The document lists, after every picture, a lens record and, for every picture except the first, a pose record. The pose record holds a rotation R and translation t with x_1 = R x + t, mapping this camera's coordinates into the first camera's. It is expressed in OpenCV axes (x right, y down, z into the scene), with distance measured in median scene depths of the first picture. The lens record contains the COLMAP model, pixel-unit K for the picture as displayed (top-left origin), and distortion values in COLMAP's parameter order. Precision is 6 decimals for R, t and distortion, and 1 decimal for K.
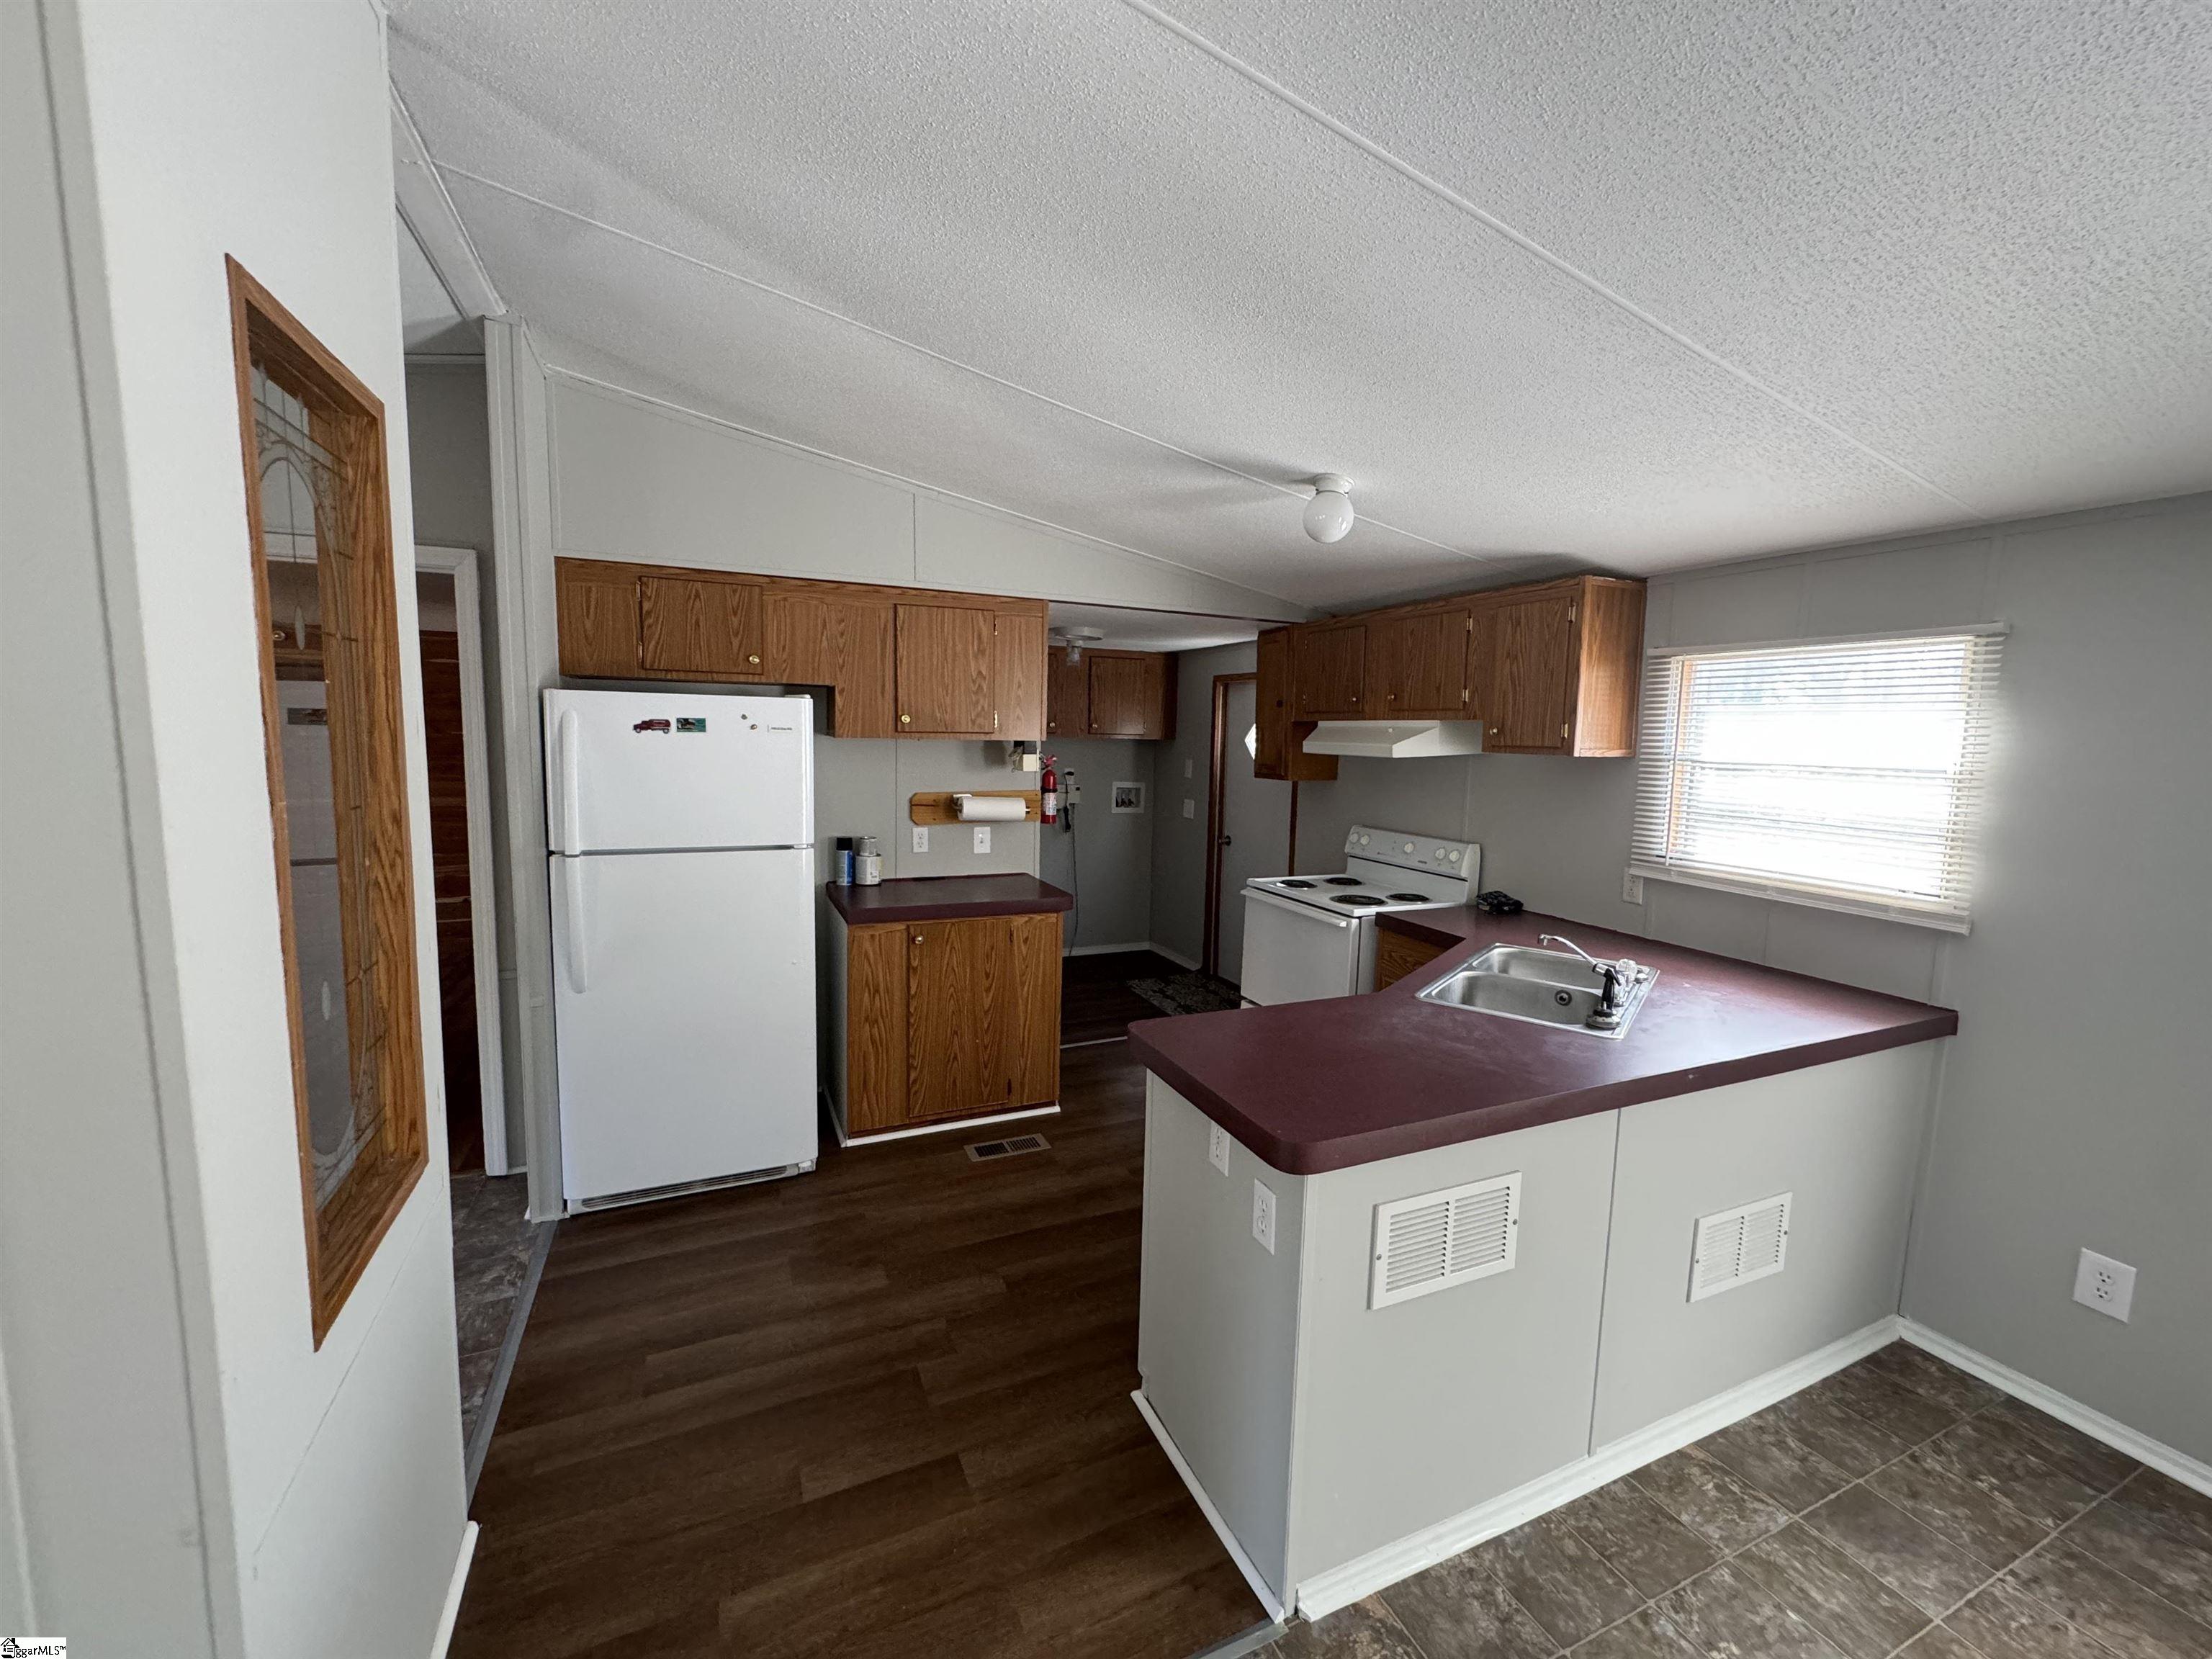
lens RADIAL K [[885.6, 0, 1110.5], [0, 885.6, 831.7], [0, 0, 1]] dist [-0.006901, 0.003287]
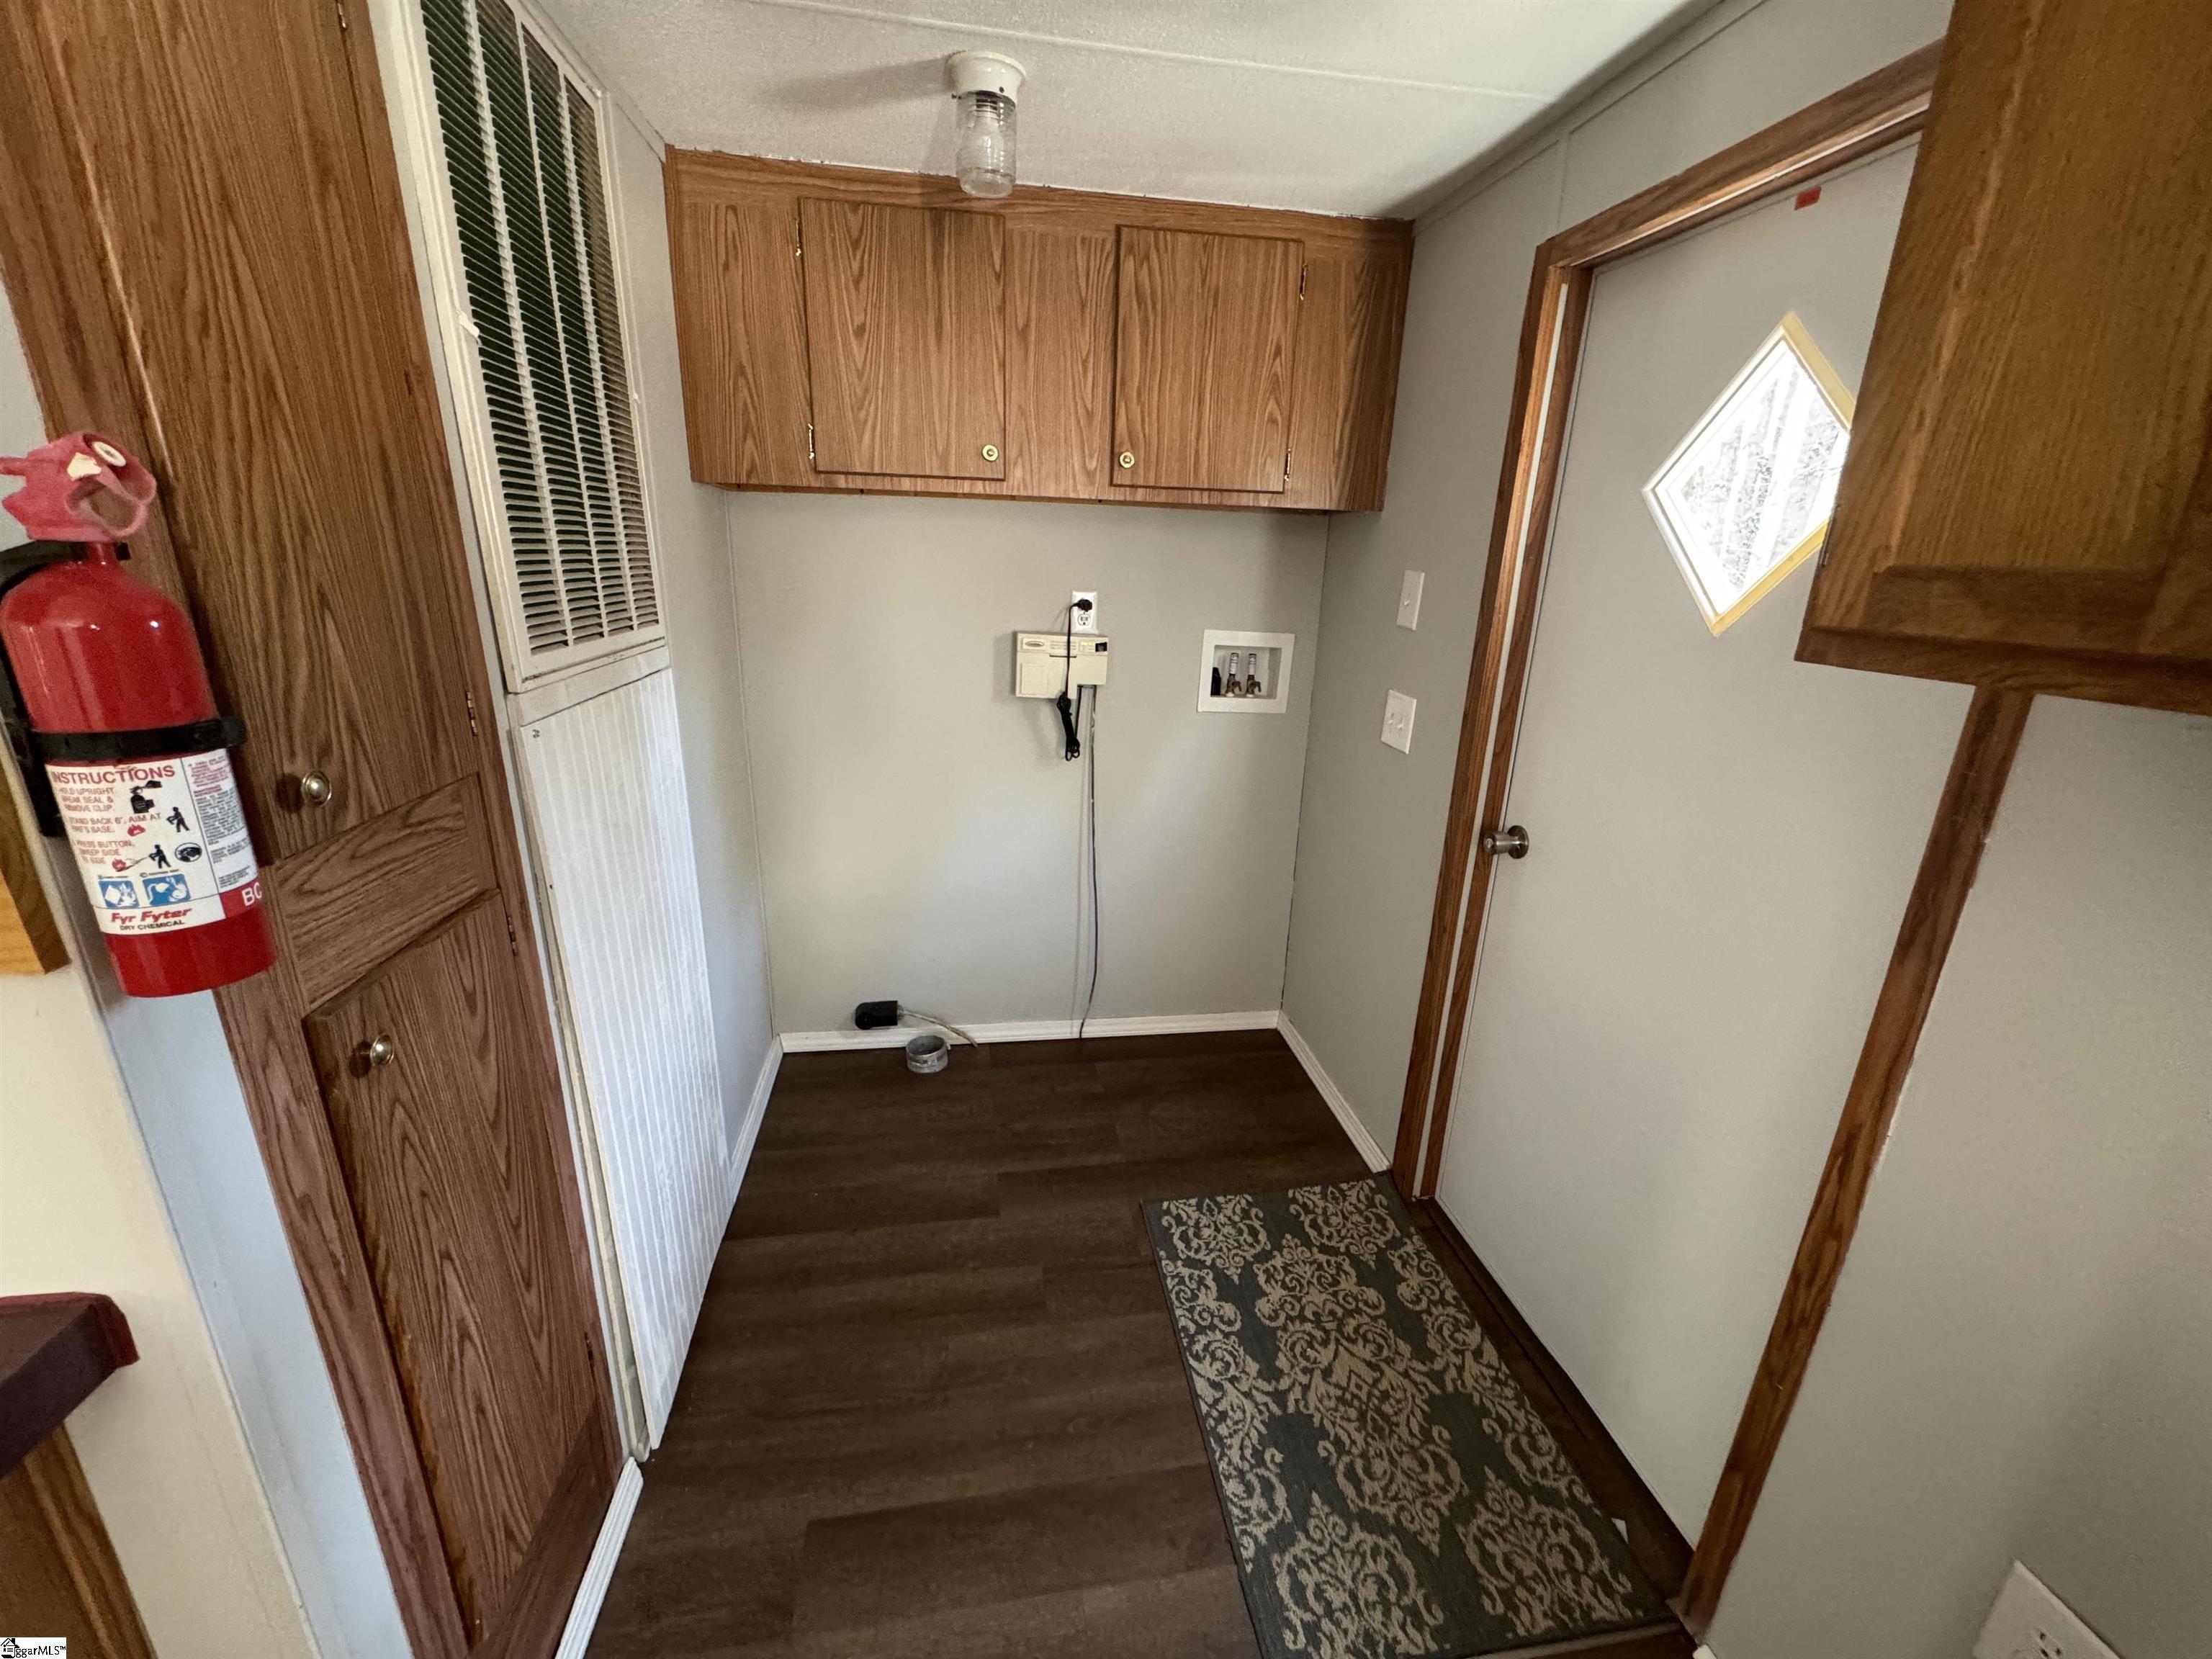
lens RADIAL K [[885.6, 0, 1103.5], [0, 885.6, 821.5], [0, 0, 1]] dist [-0.006901, 0.003287]
pose [[0.963075, 0.087336, -0.254676, 0.069736], [-0.041298, 0.982651, 0.180808, -0.044956], [0.266049, -0.163614, 0.949973, 0.648983]]
